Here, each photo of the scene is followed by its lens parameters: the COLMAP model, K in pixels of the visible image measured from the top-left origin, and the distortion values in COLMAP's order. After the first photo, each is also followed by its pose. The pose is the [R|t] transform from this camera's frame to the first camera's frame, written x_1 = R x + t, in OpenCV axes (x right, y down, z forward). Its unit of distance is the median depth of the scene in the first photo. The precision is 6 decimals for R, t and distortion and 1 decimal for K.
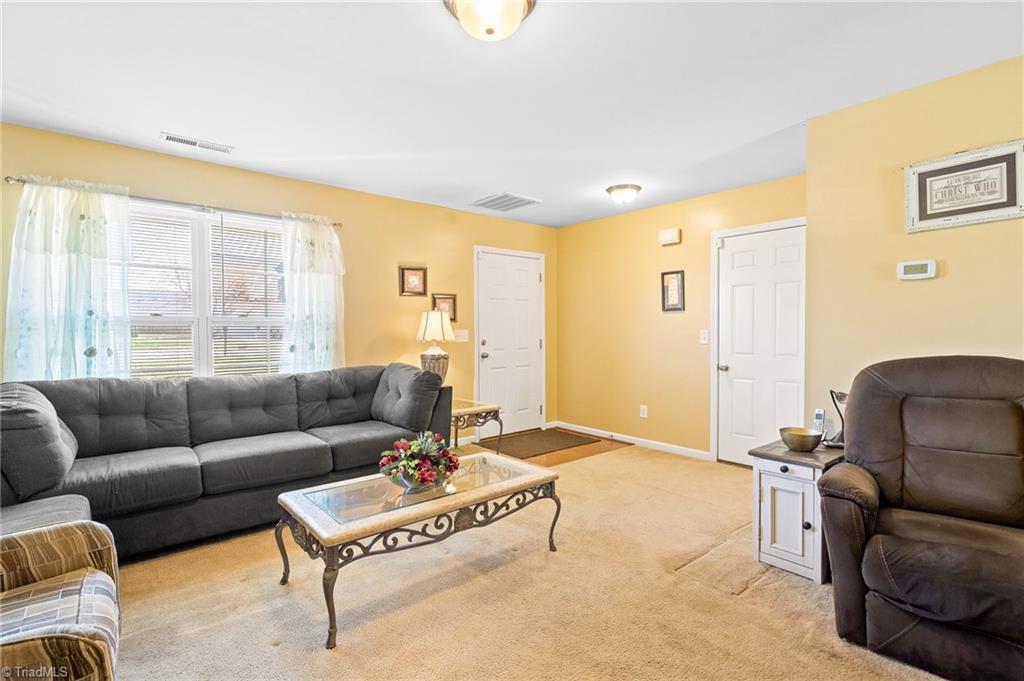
lens RADIAL K [[493.5, 0, 513.3], [0, 493.5, 327.5], [0, 0, 1]] dist [0.002899, 0.000943]
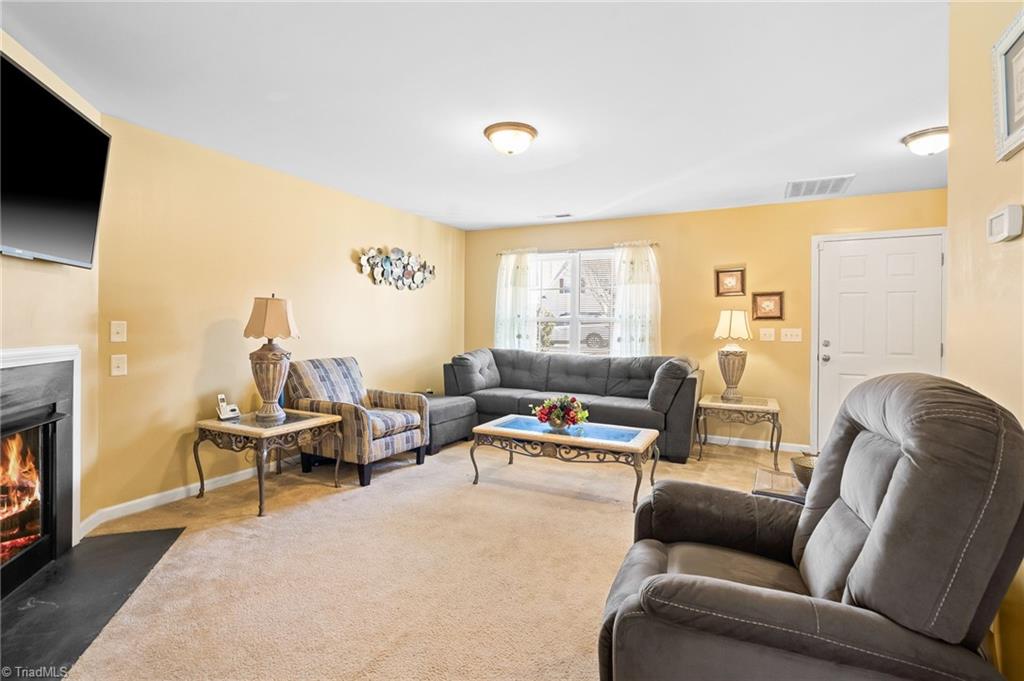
lens RADIAL K [[493.5, 0, 513.3], [0, 493.5, 327.5], [0, 0, 1]] dist [0.002899, 0.000943]
pose [[0.383496, 0.011064, -0.923476, 0.726799], [-0.007401, 0.999933, 0.008907, -0.001969], [0.923513, 0.003419, 0.383552, 0.182054]]
